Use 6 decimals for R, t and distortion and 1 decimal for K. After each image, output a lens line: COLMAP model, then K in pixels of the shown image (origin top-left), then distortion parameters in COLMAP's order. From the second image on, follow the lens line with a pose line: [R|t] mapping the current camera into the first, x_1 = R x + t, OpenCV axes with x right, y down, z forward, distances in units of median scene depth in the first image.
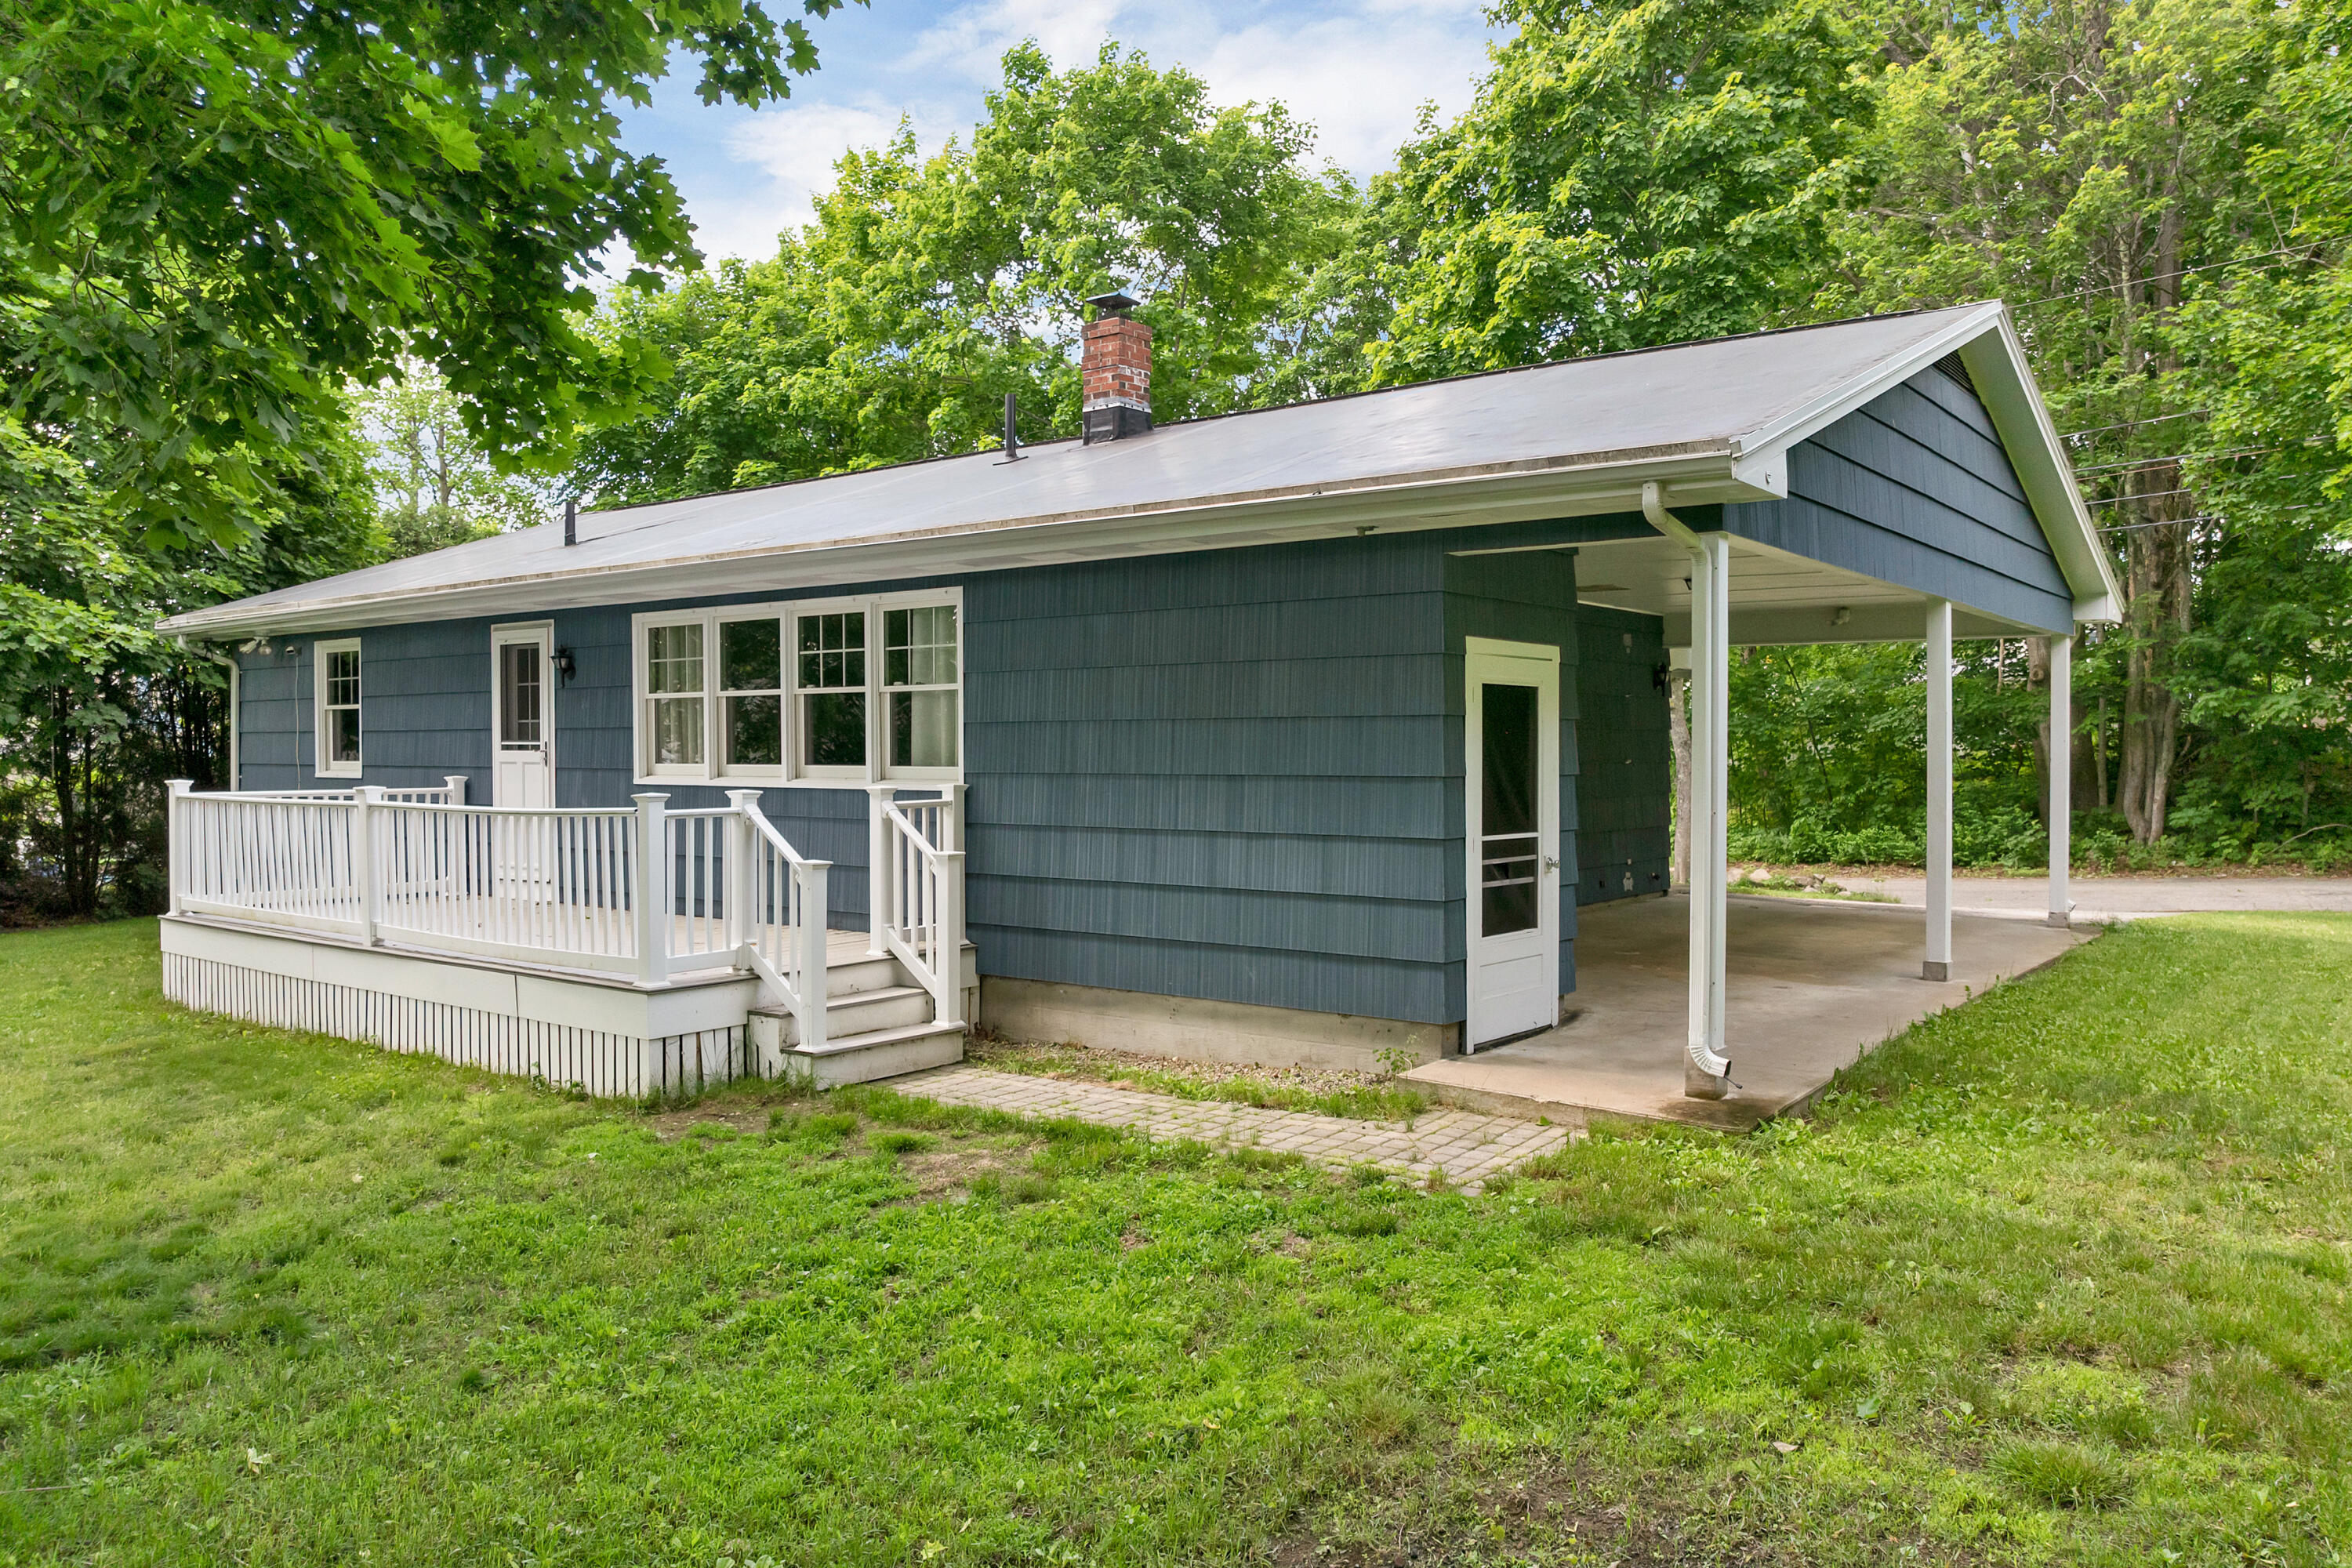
lens RADIAL K [[1664.7, 0, 1176.0], [0, 1664.7, 784.0], [0, 0, 1]] dist [-0.040267, -0.002539]
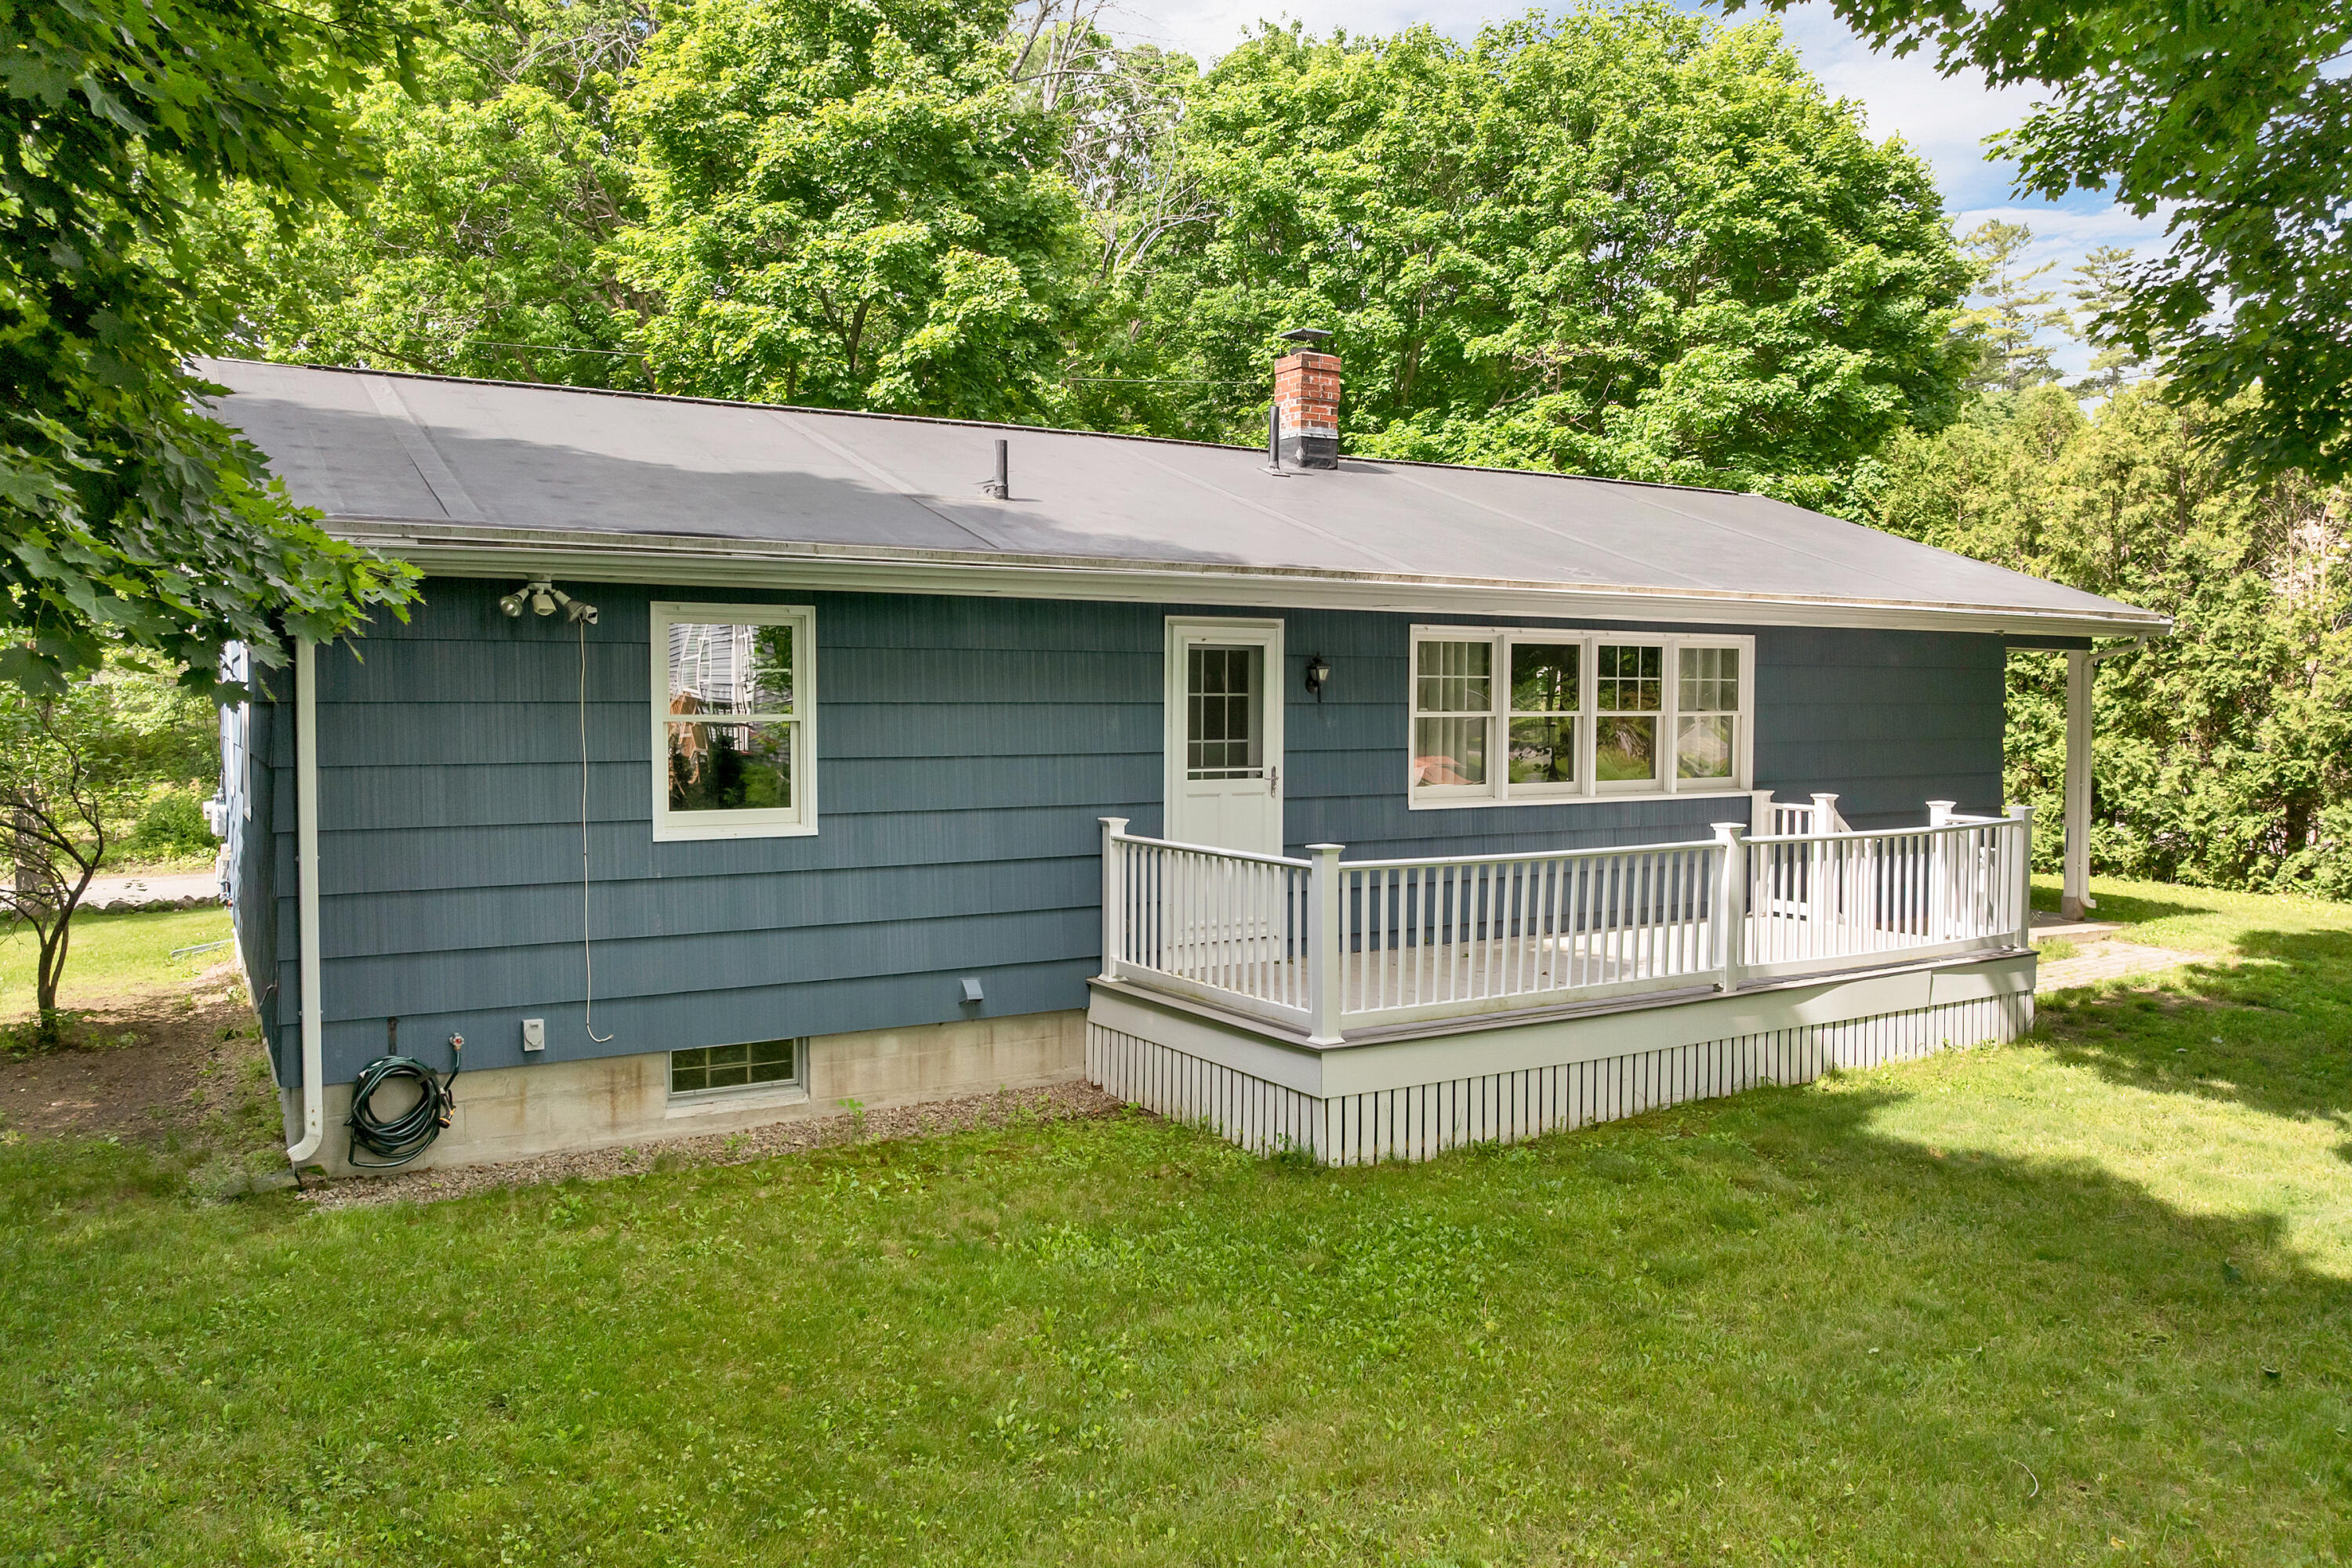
lens RADIAL K [[1664.7, 0, 1176.0], [0, 1664.7, 784.0], [0, 0, 1]] dist [-0.040267, -0.002539]
pose [[0.360707, -0.030710, 0.932174, -1.174371], [0.037564, 0.999125, 0.018380, -0.034113], [-0.931923, 0.028387, 0.361545, 0.748527]]
